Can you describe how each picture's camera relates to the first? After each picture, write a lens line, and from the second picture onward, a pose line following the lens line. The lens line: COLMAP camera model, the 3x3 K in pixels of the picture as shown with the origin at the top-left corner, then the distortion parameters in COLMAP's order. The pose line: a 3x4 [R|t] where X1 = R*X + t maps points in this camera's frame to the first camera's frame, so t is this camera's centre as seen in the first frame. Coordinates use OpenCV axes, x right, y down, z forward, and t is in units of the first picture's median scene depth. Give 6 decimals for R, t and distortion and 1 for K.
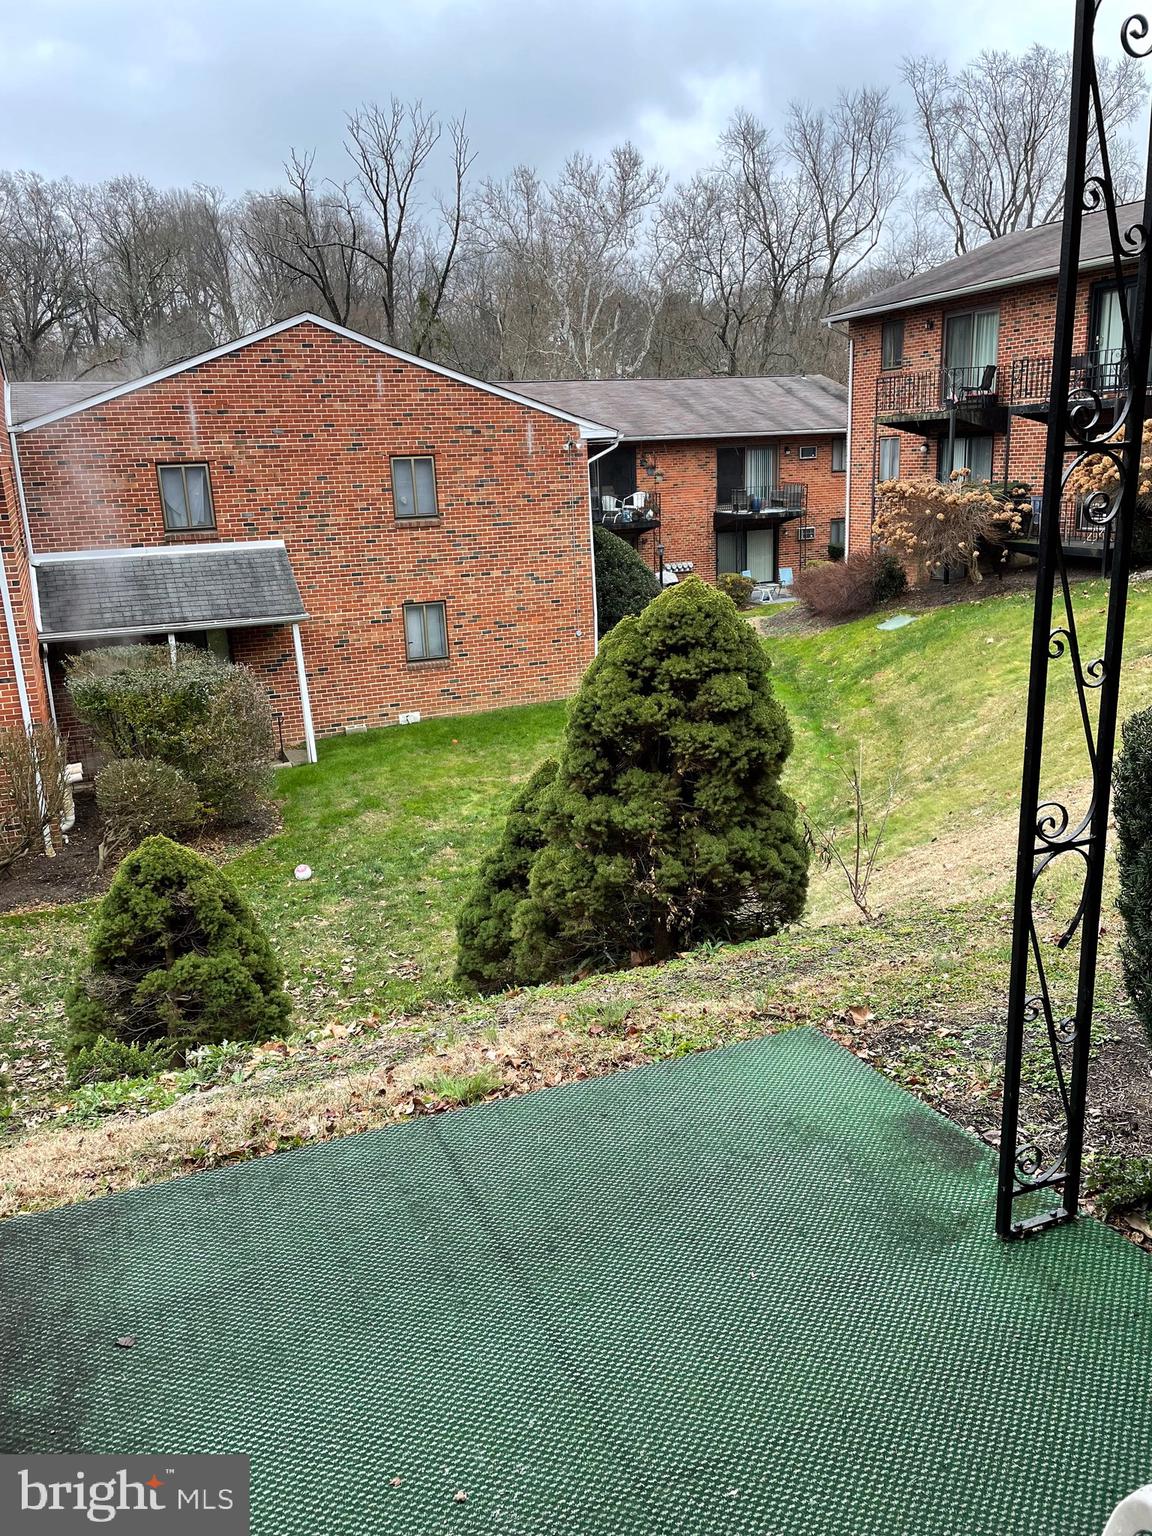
lens RADIAL K [[1181.8, 0, 597.2], [0, 1181.8, 762.5], [0, 0, 1]] dist [0.050341, -0.002124]
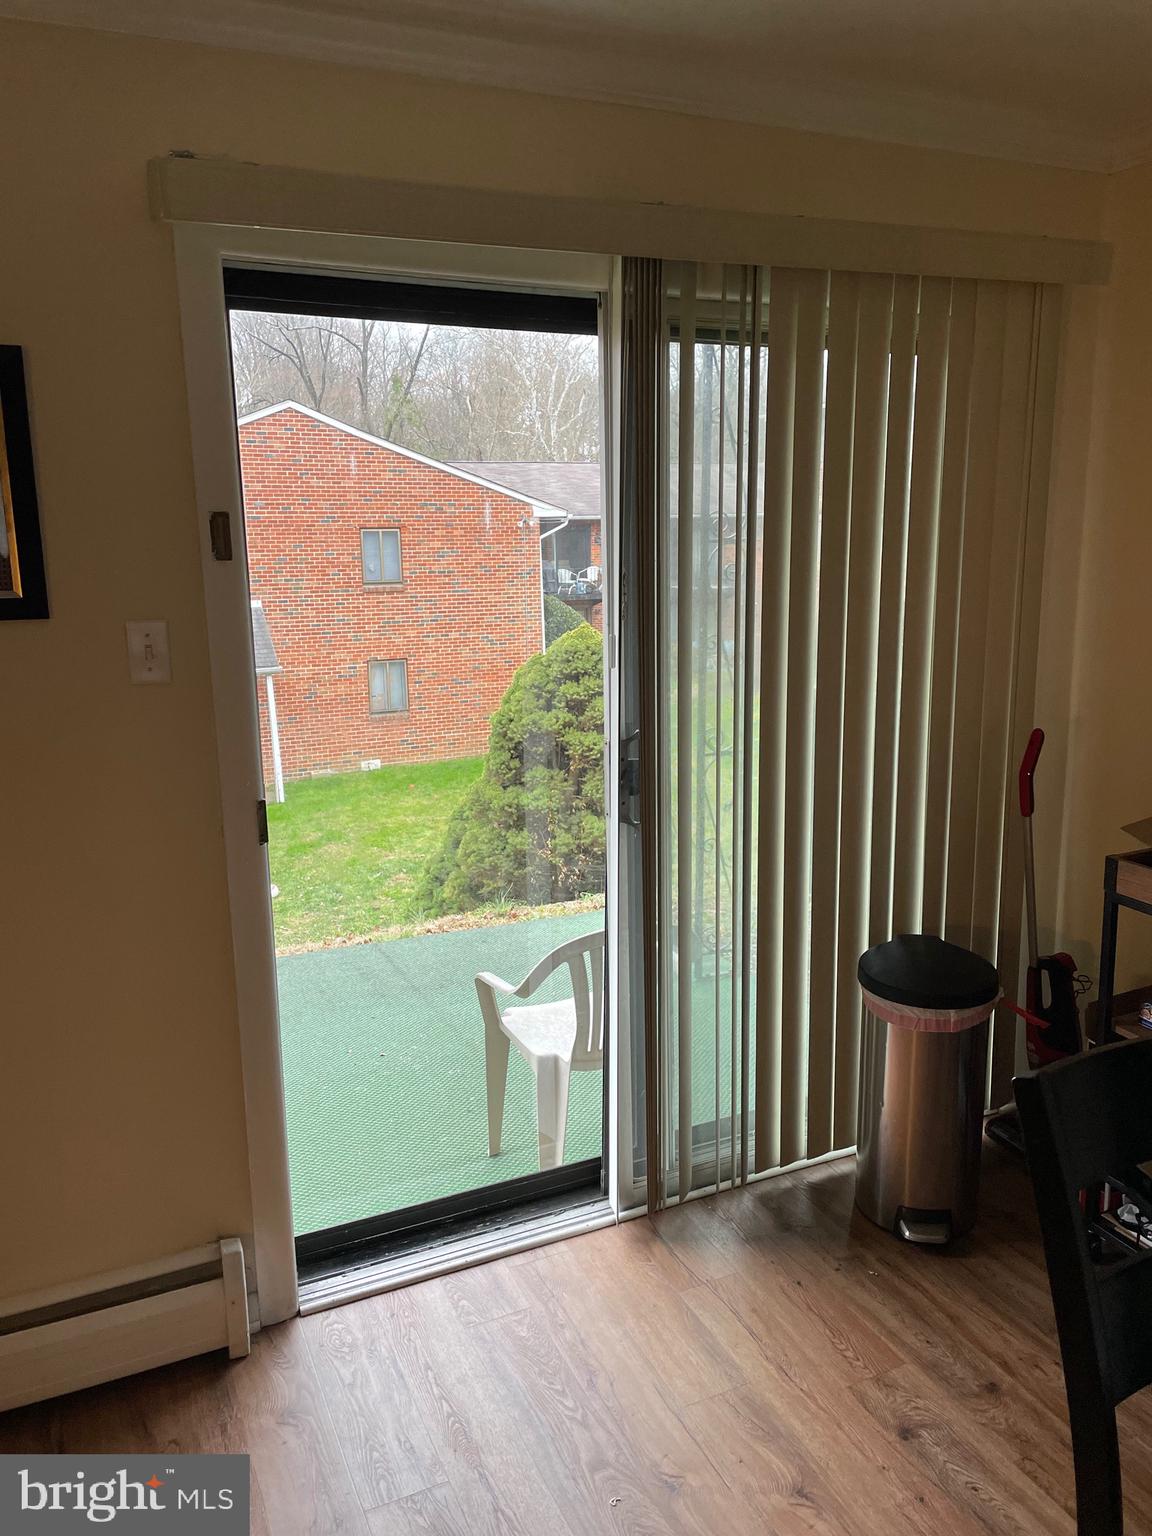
lens RADIAL K [[1181.8, 0, 597.2], [0, 1181.8, 762.5], [0, 0, 1]] dist [0.050341, -0.002124]
pose [[0.999333, 0.019597, 0.030829, 0.020308], [-0.017690, 0.997983, -0.060974, 0.029118], [-0.031961, 0.060388, 0.997663, -0.119252]]
